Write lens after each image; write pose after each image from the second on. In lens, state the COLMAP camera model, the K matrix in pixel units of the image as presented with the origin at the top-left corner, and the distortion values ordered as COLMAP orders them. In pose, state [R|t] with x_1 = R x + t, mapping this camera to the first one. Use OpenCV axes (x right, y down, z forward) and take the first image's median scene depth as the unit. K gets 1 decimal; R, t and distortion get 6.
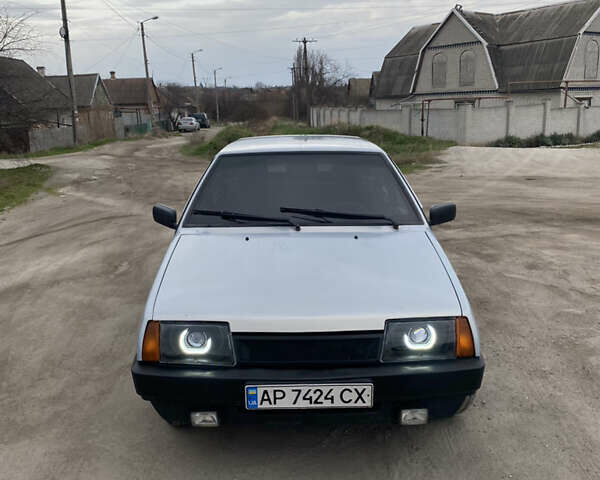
lens RADIAL K [[599.3, 0, 300.0], [0, 599.3, 240.0], [0, 0, 1]] dist [0.013991, -0.016077]
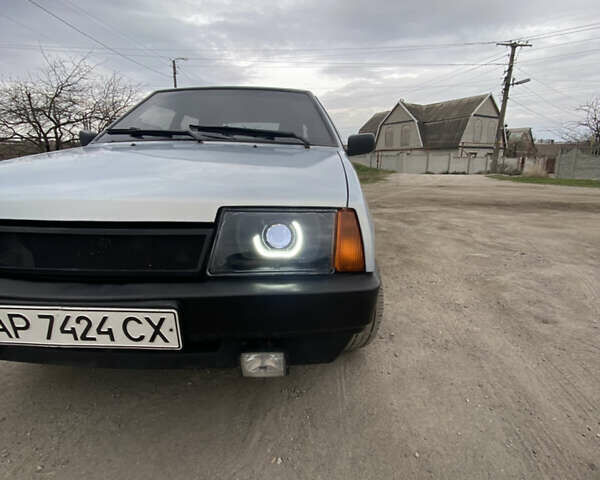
lens RADIAL K [[318.7, 0, 300.0], [0, 318.7, 240.0], [0, 0, 1]] dist [0.040062, -0.038446]
pose [[0.998843, 0.030897, -0.036863, 0.162682], [-0.029993, 0.999241, 0.024840, 0.107044], [0.037603, -0.023706, 0.999012, 0.463069]]
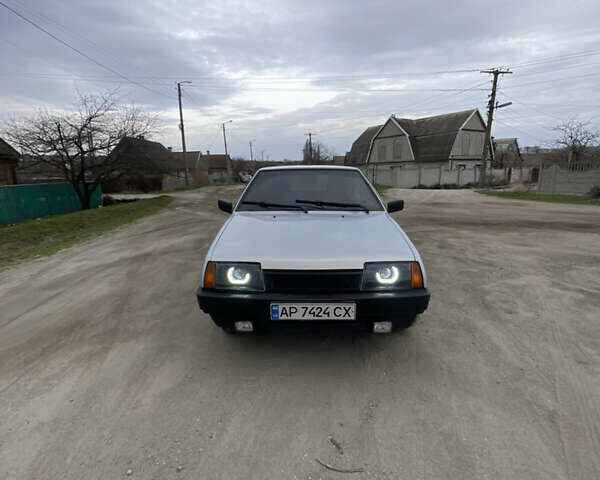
lens RADIAL K [[316.4, 0, 300.0], [0, 316.4, 240.0], [0, 0, 1]] dist [0.050302, -0.053005]
pose [[0.999737, 0.011175, -0.020031, -0.002368], [-0.011286, 0.999922, -0.005439, 0.056886], [0.019969, 0.005664, 0.999785, 0.135555]]
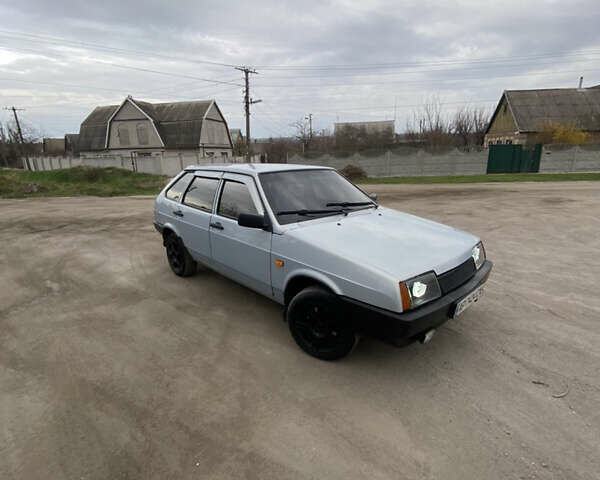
lens RADIAL K [[322.5, 0, 300.0], [0, 322.5, 240.0], [0, 0, 1]] dist [0.000378, -0.016137]
pose [[0.732866, -0.163934, 0.660328, -0.624213], [0.144034, 0.985923, 0.084910, -0.040380], [-0.664952, 0.032882, 0.746162, 0.418903]]
